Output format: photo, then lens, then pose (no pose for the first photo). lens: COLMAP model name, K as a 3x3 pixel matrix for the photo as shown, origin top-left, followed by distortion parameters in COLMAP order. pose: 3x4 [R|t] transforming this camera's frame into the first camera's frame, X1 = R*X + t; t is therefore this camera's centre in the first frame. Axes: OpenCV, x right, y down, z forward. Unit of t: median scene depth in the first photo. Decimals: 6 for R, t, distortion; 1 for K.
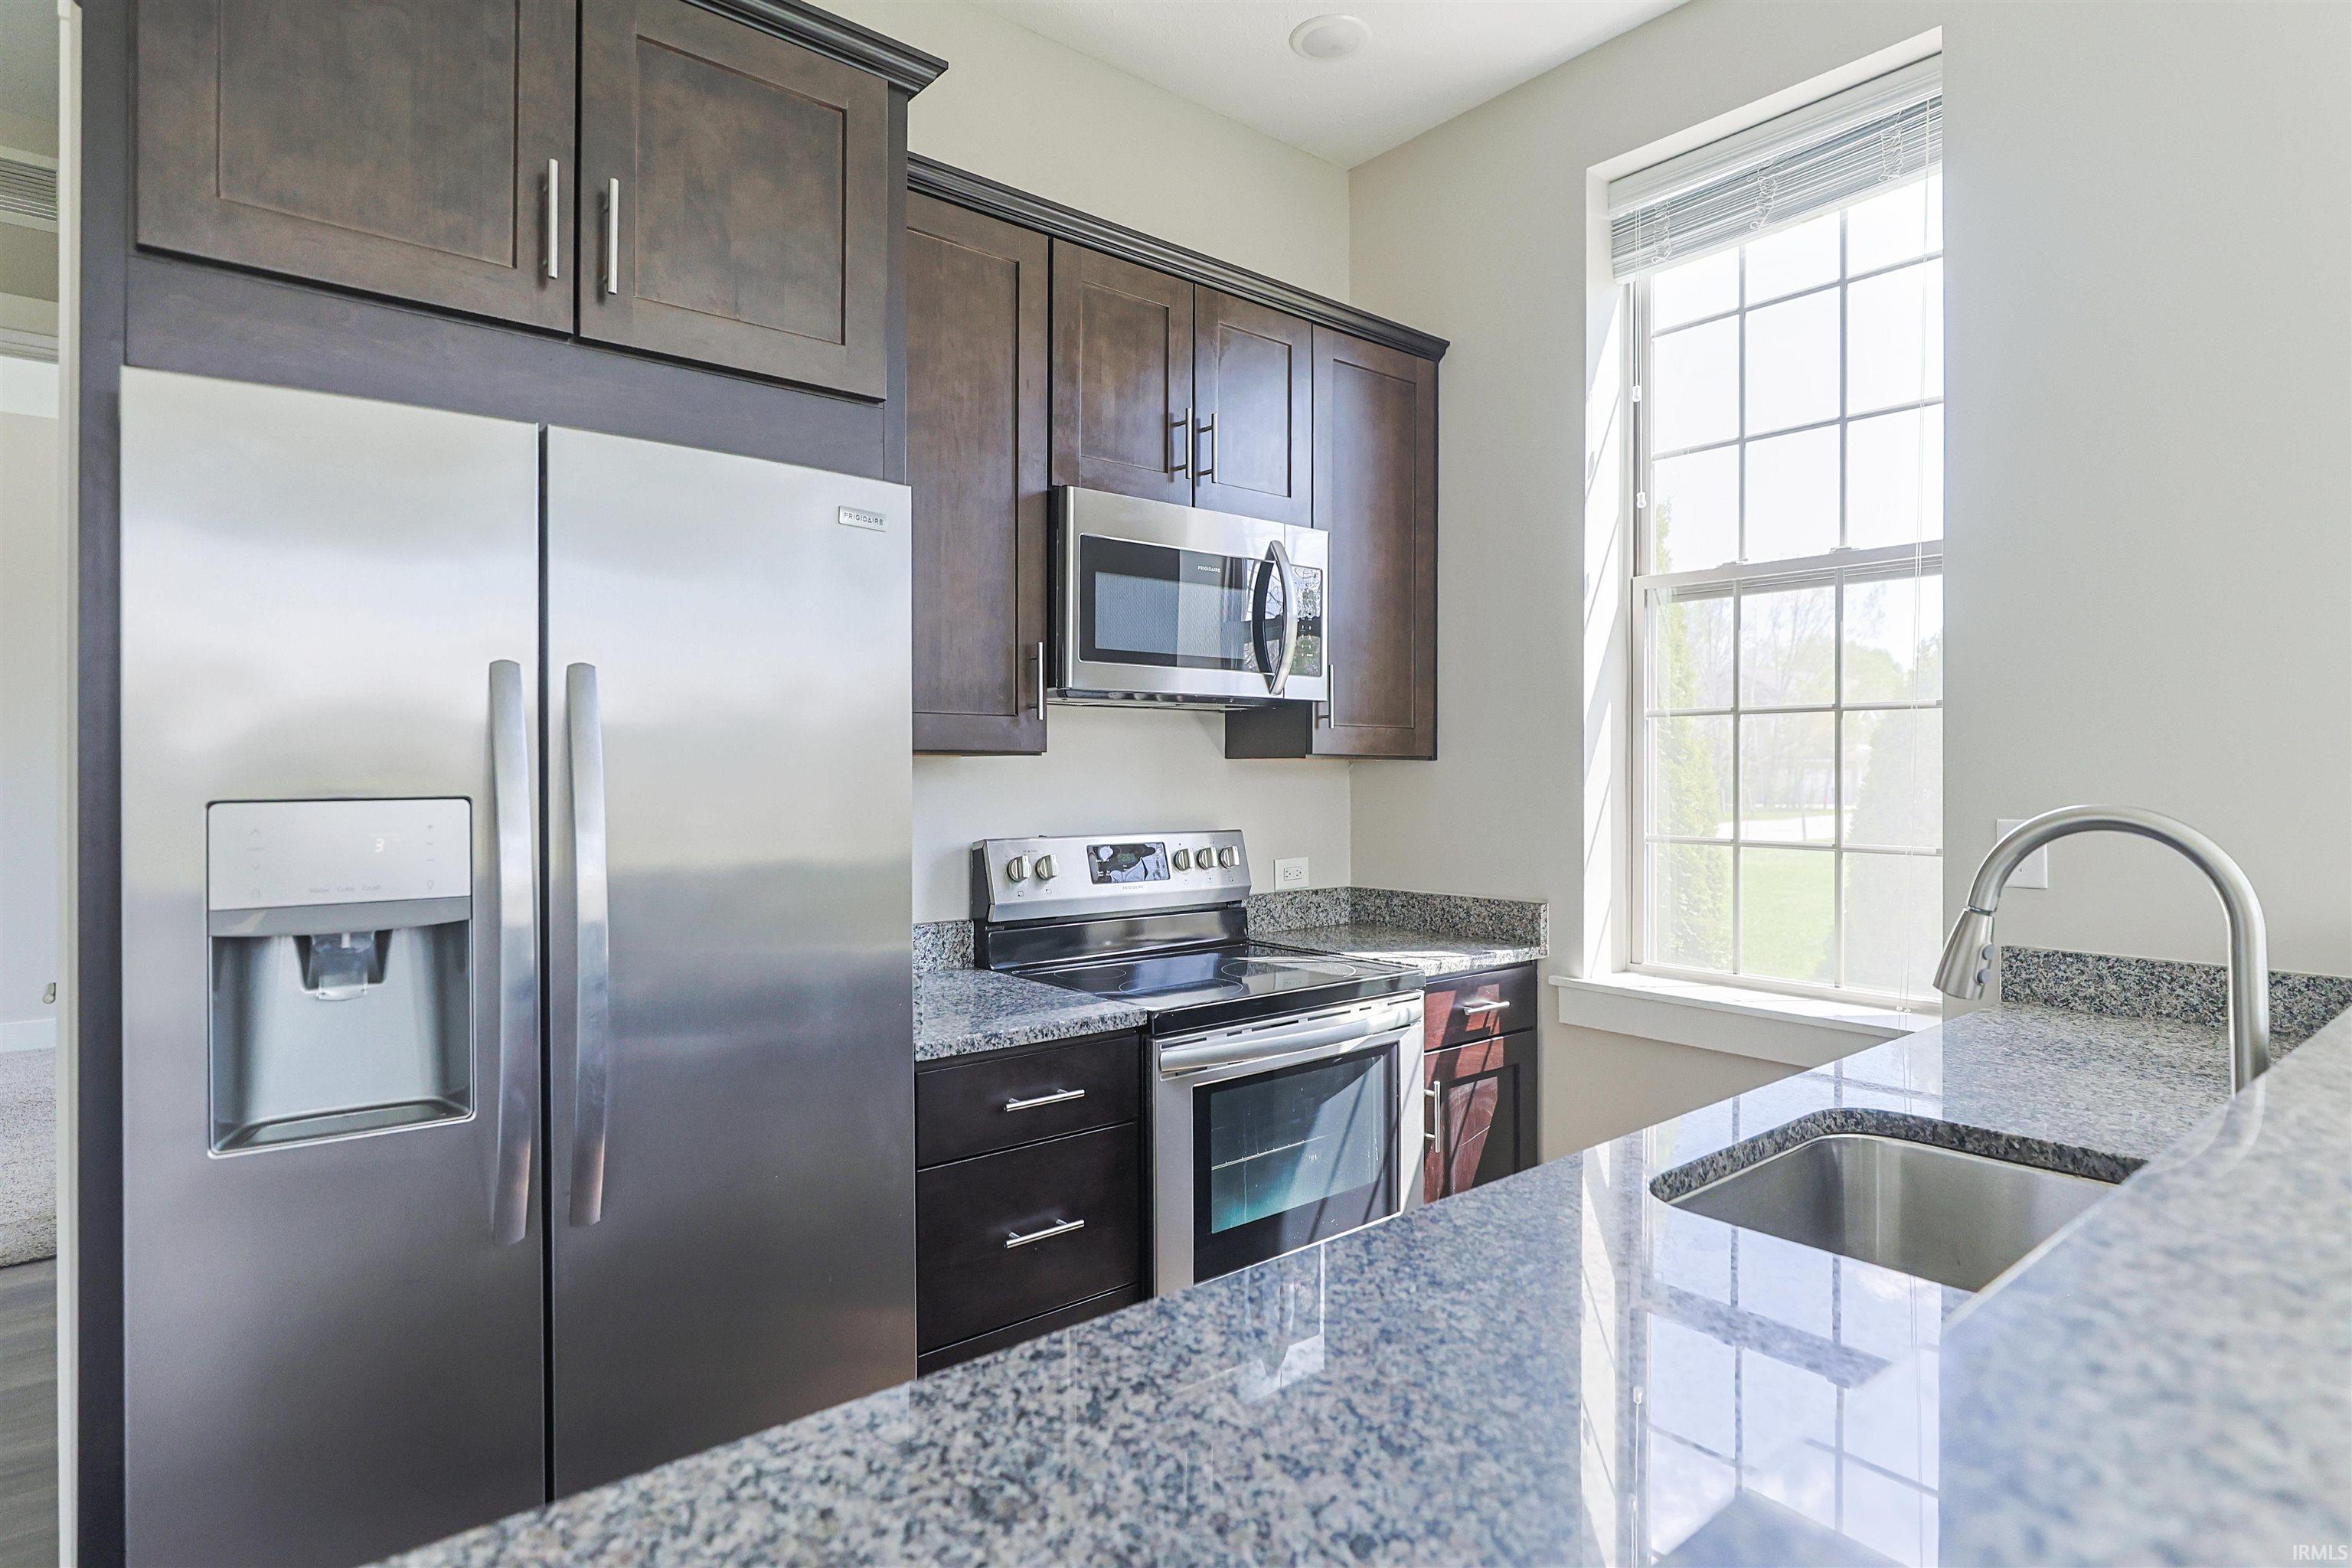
lens RADIAL K [[1291.5, 0, 1170.5], [0, 1291.5, 723.6], [0, 0, 1]] dist [-0.004546, -0.000408]
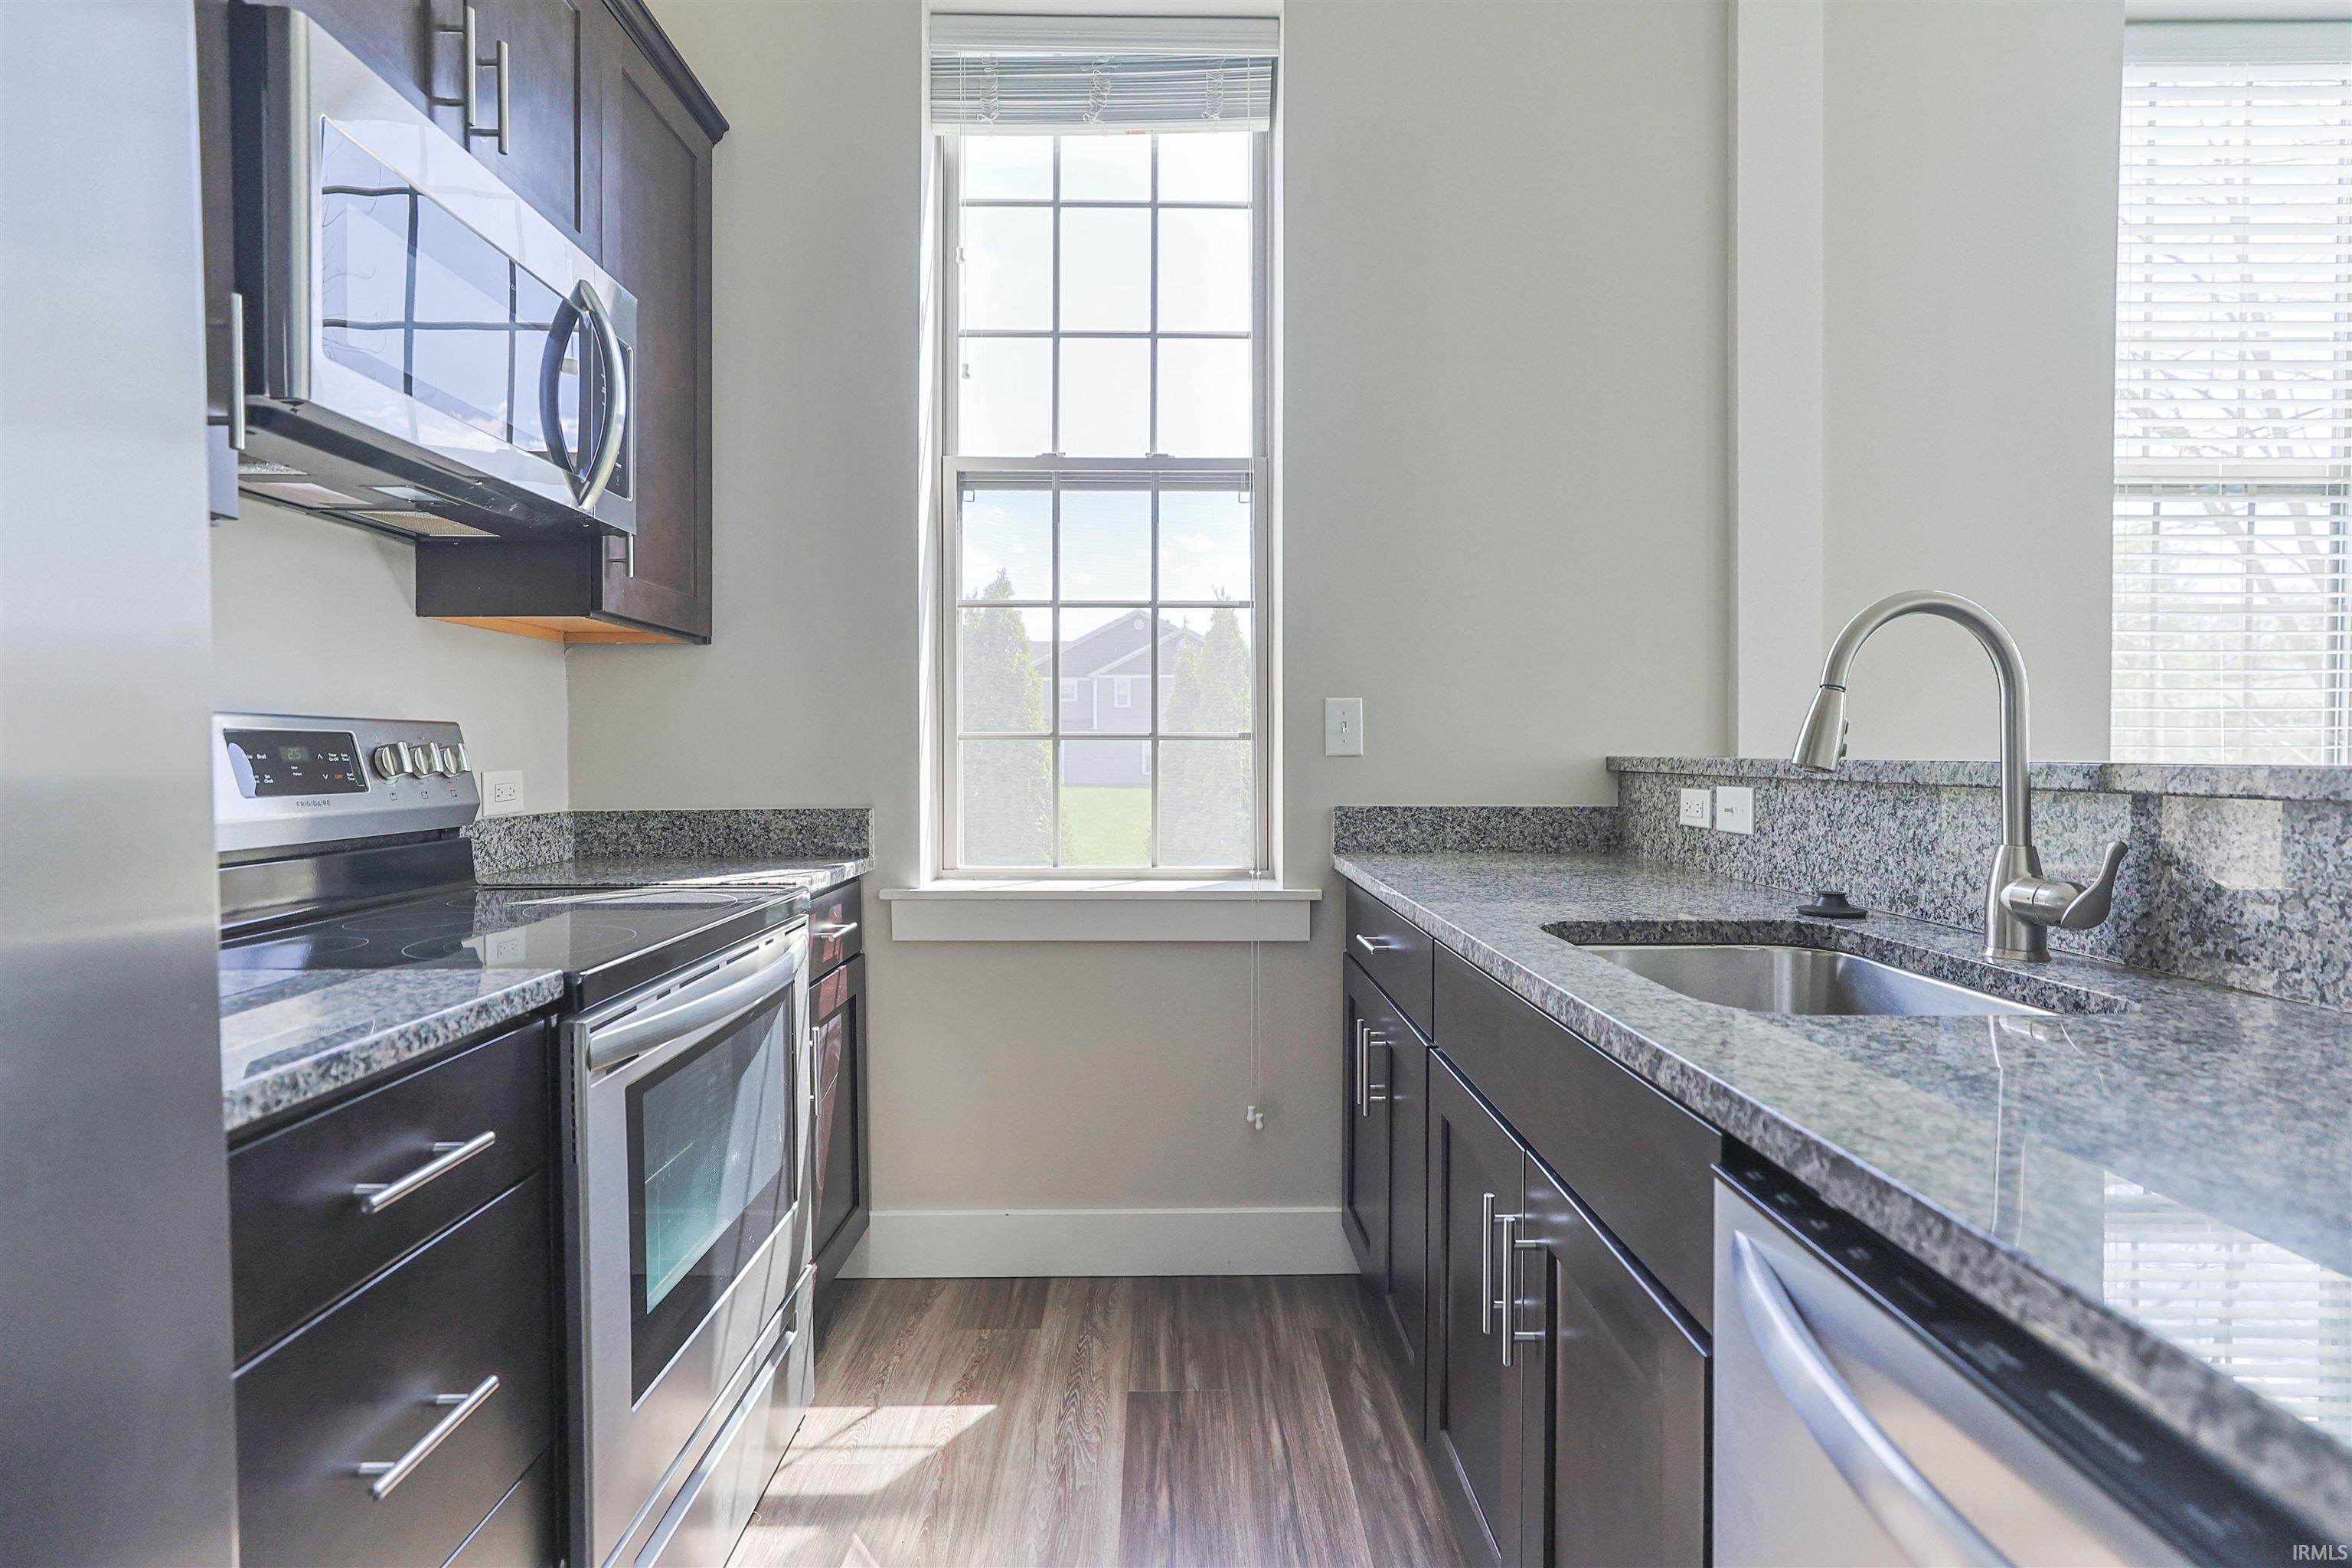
lens RADIAL K [[1144.8, 0, 1184.4], [0, 1144.8, 762.8], [0, 0, 1]] dist [-0.018140, 0.012611]
pose [[0.614330, -0.006231, 0.789024, -0.203461], [-0.024035, 0.999357, 0.026606, 0.089143], [-0.788683, -0.035309, 0.613785, 0.389058]]
